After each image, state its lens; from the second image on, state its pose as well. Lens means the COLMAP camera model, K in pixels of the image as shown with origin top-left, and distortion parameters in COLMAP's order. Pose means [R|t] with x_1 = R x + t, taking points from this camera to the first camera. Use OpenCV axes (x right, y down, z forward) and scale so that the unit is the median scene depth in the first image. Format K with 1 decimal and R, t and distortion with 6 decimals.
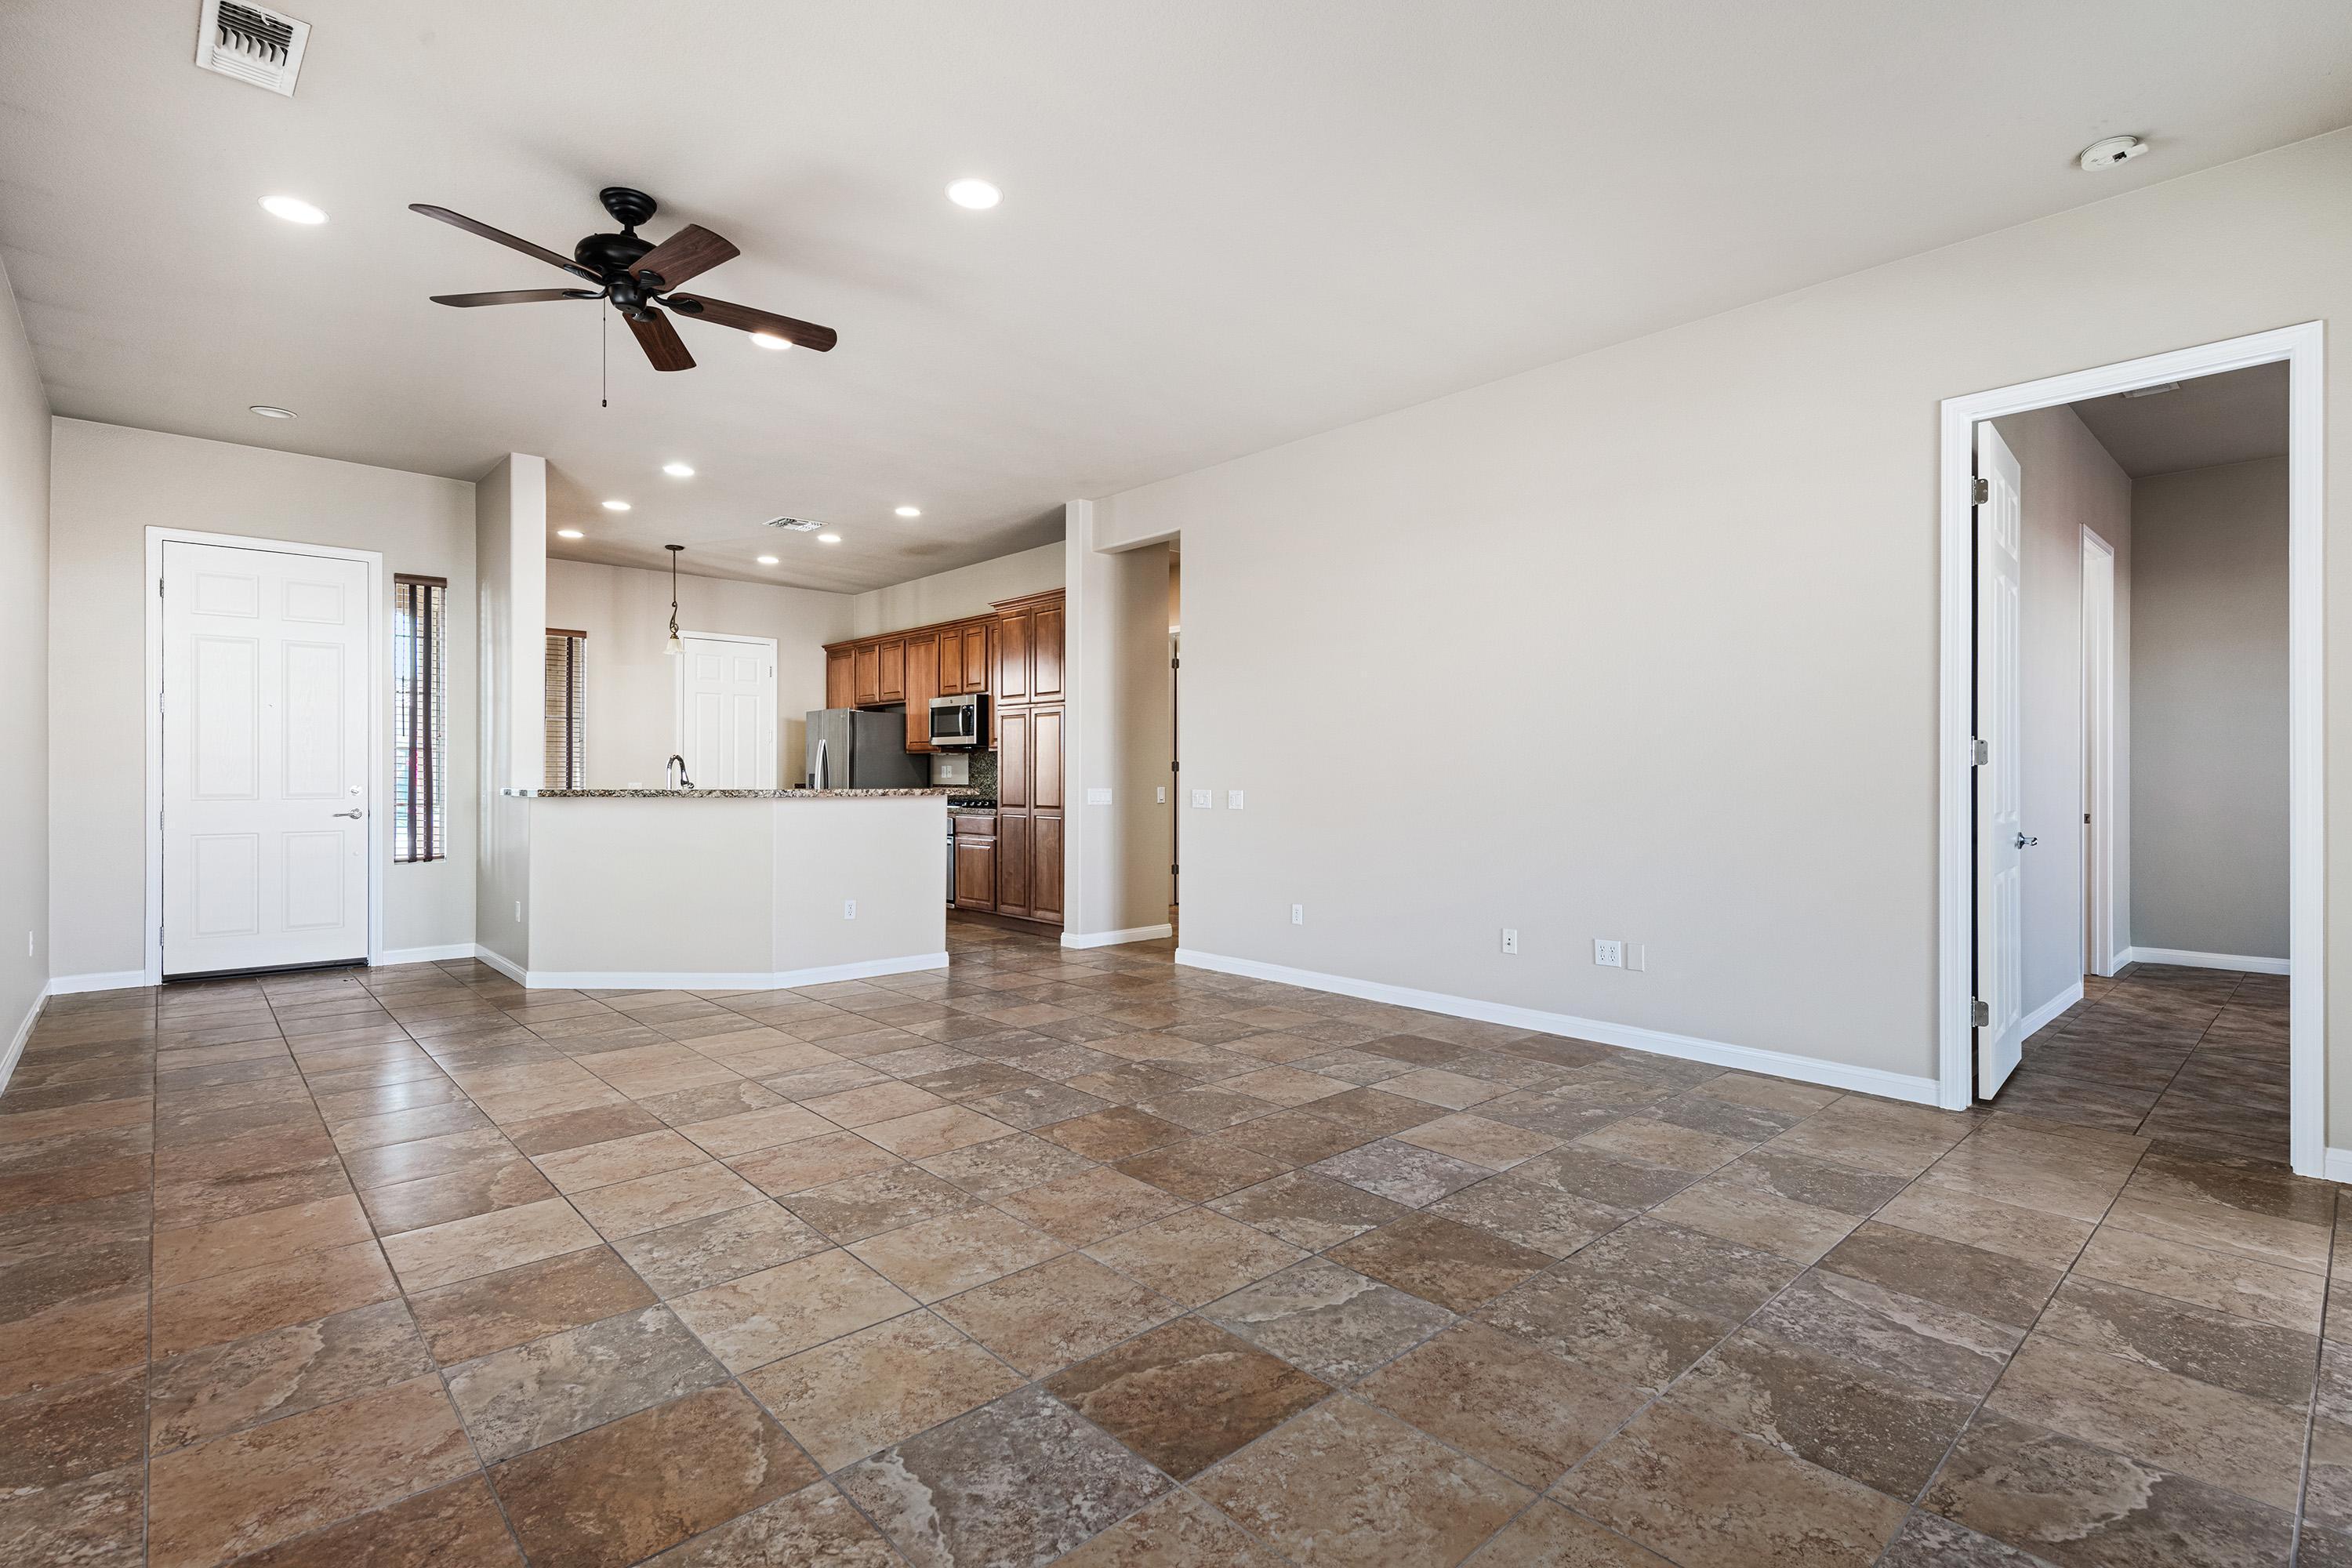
lens RADIAL K [[1094.4, 0, 1124.7], [0, 1094.4, 772.5], [0, 0, 1]] dist [0.012051, -0.001105]
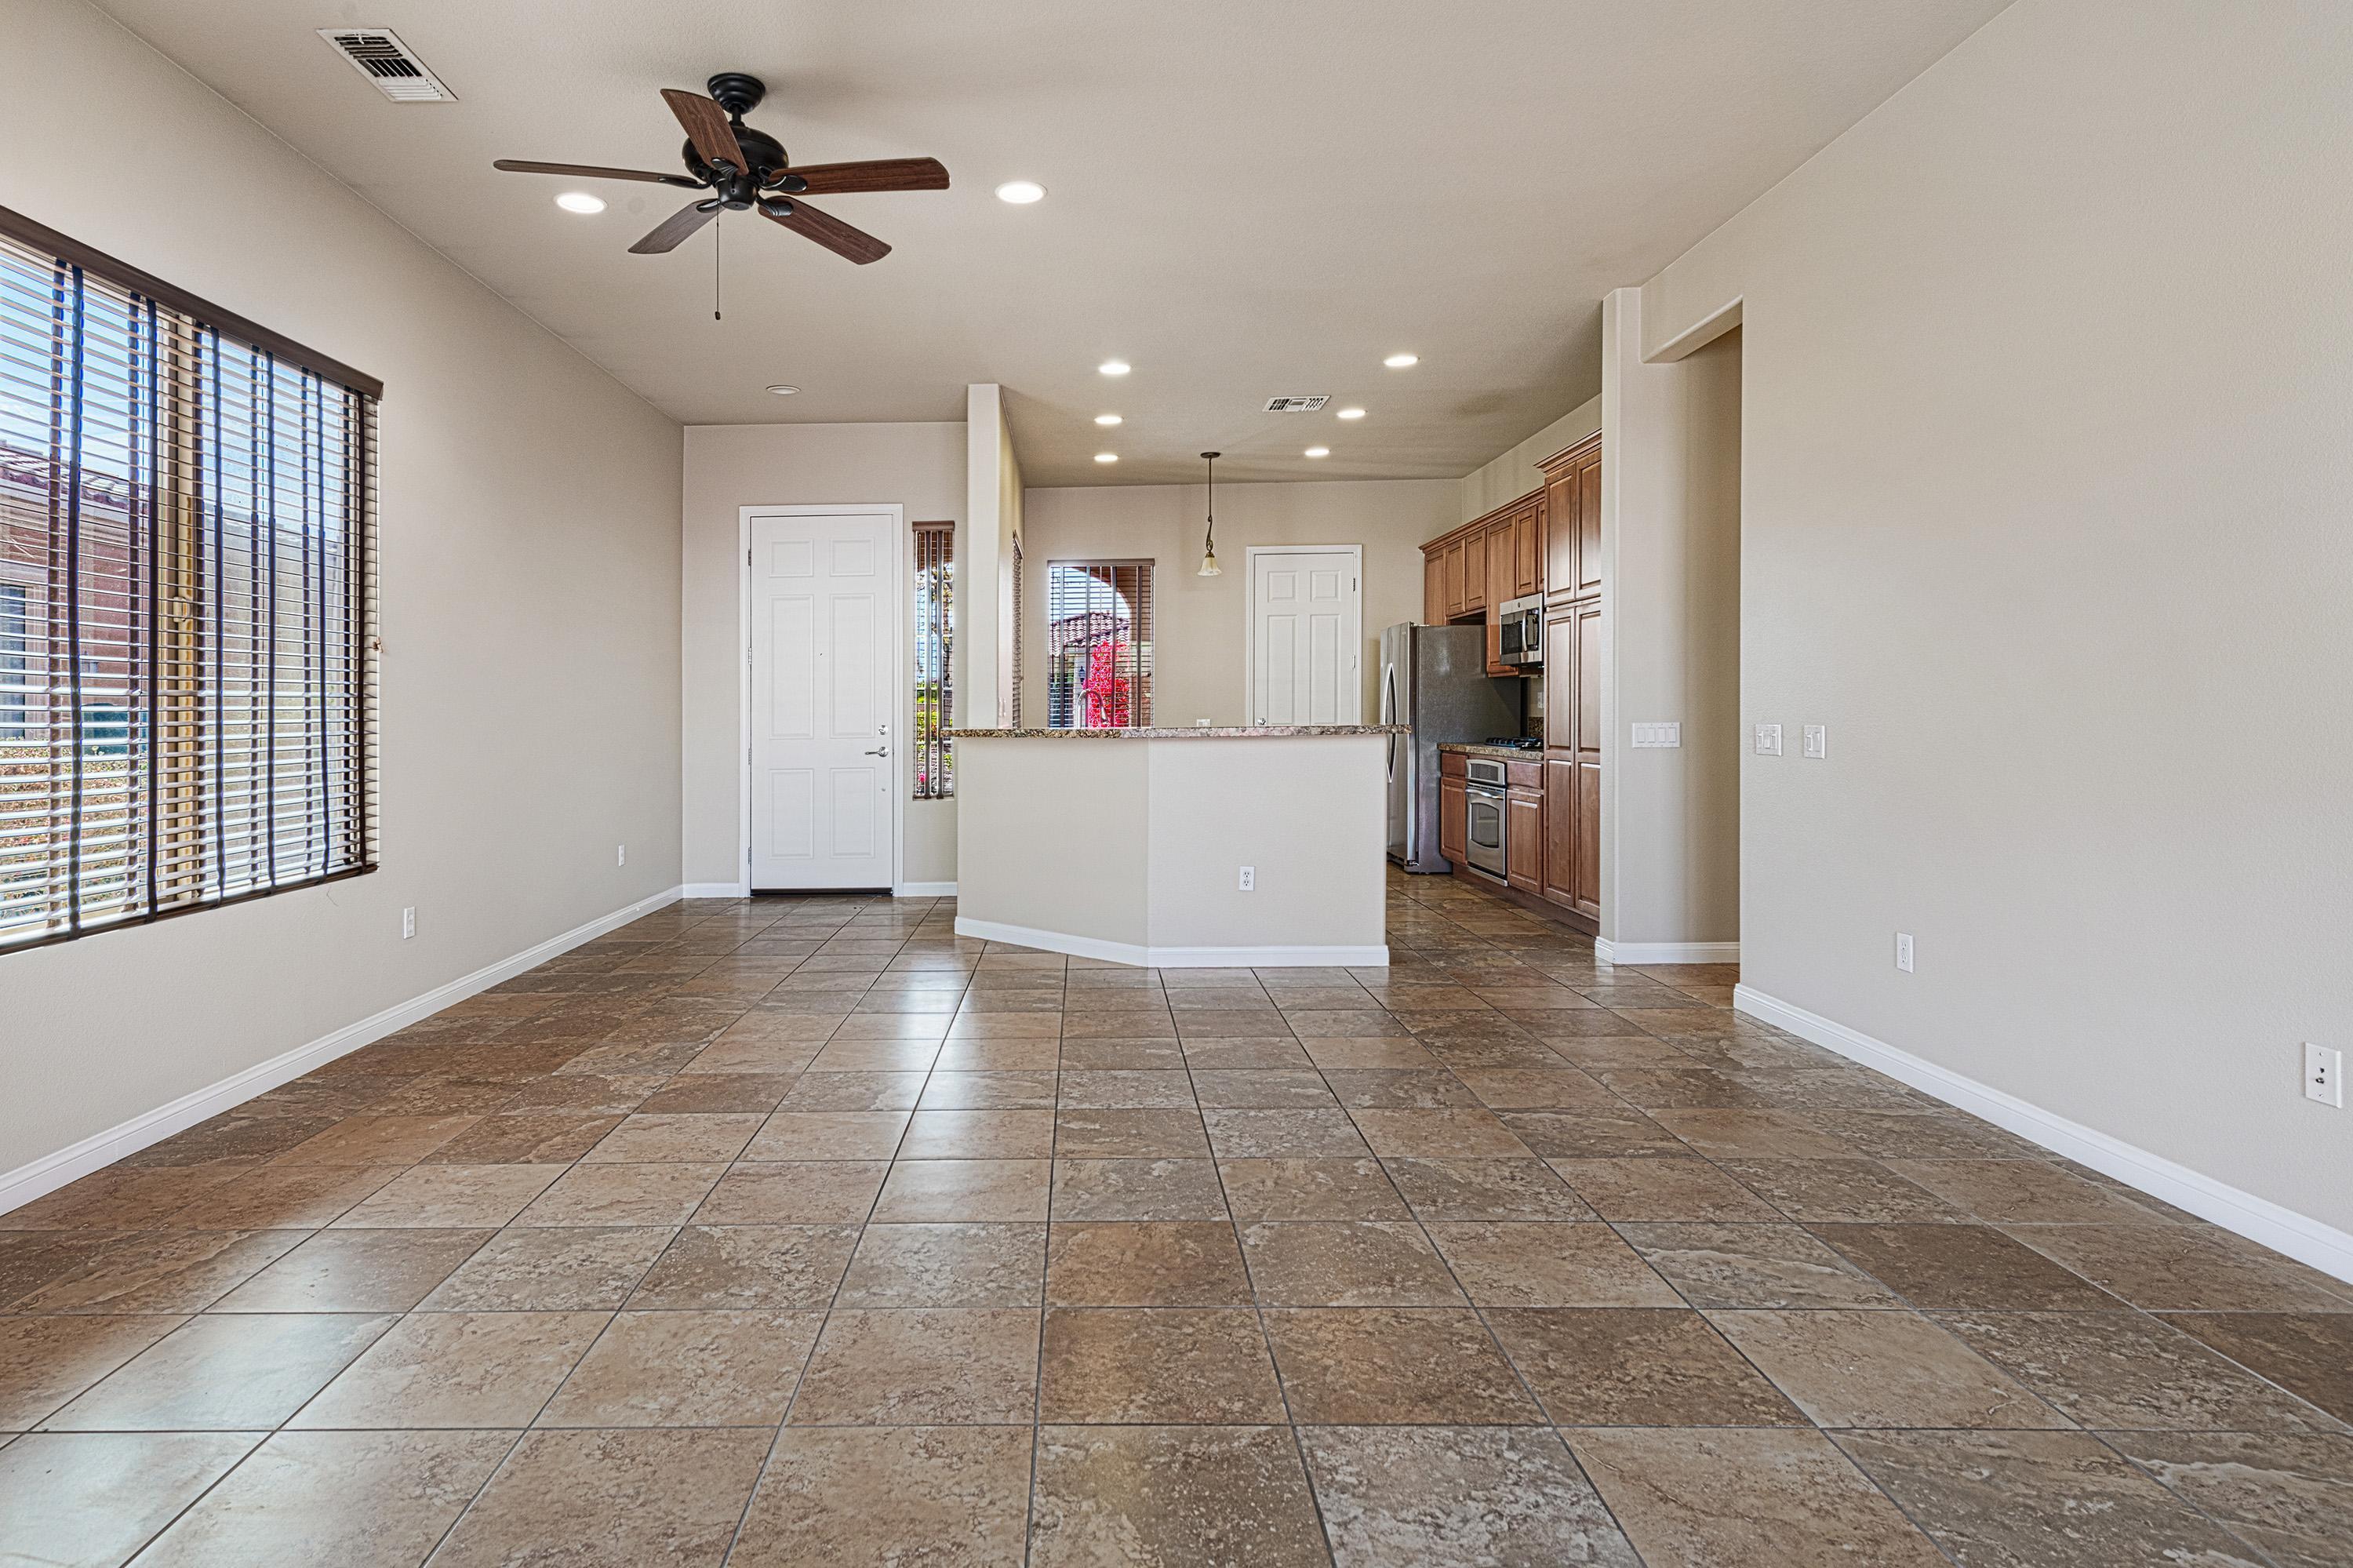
lens RADIAL K [[1247.3, 0, 1038.7], [0, 1247.3, 710.3], [0, 0, 1]] dist [0.024749, -0.009166]
pose [[0.736233, -0.013857, -0.676586, 0.378731], [0.018269, 0.999833, -0.000598, 0.001321], [0.676481, -0.011920, 0.736364, 0.347490]]
